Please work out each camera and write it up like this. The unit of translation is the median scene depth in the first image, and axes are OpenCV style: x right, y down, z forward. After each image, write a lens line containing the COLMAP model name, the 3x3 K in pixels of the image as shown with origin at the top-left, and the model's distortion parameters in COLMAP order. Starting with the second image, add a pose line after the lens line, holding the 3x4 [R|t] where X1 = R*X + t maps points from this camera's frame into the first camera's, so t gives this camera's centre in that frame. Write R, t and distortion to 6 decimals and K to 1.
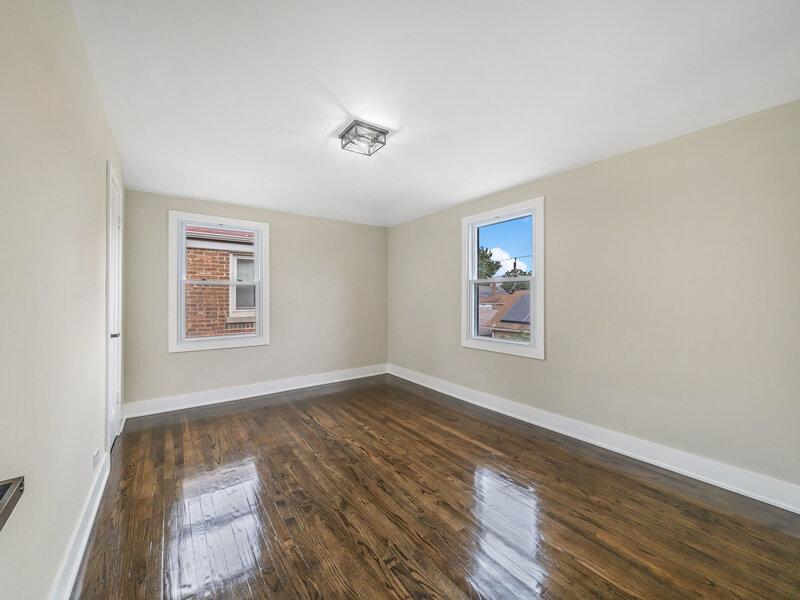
lens RADIAL K [[320.6, 0, 401.8], [0, 320.6, 295.8], [0, 0, 1]] dist [0.002057, -0.006612]
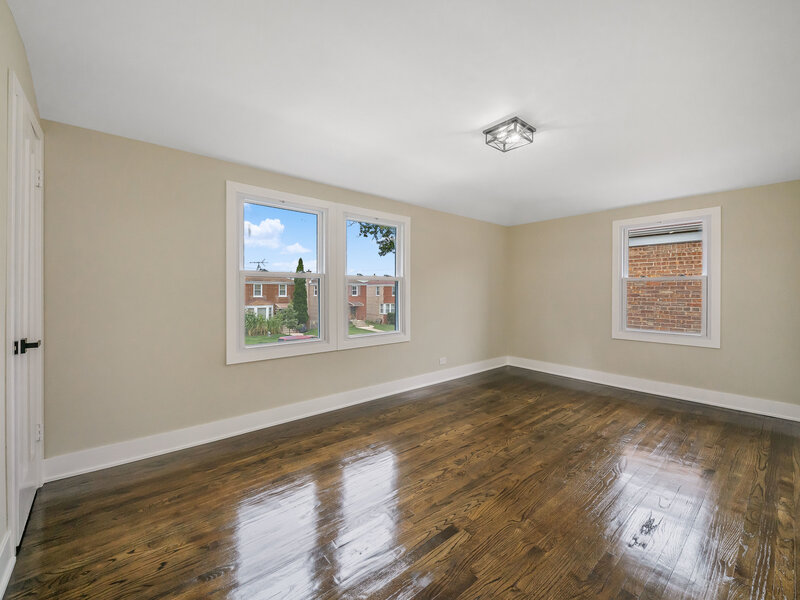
lens RADIAL K [[320.6, 0, 401.8], [0, 320.6, 295.8], [0, 0, 1]] dist [0.002057, -0.006612]
pose [[0.994620, 0.009320, 0.103166, -0.617732], [-0.010872, 0.999836, 0.014489, 0.003838], [-0.103014, -0.015533, 0.994559, -0.010399]]
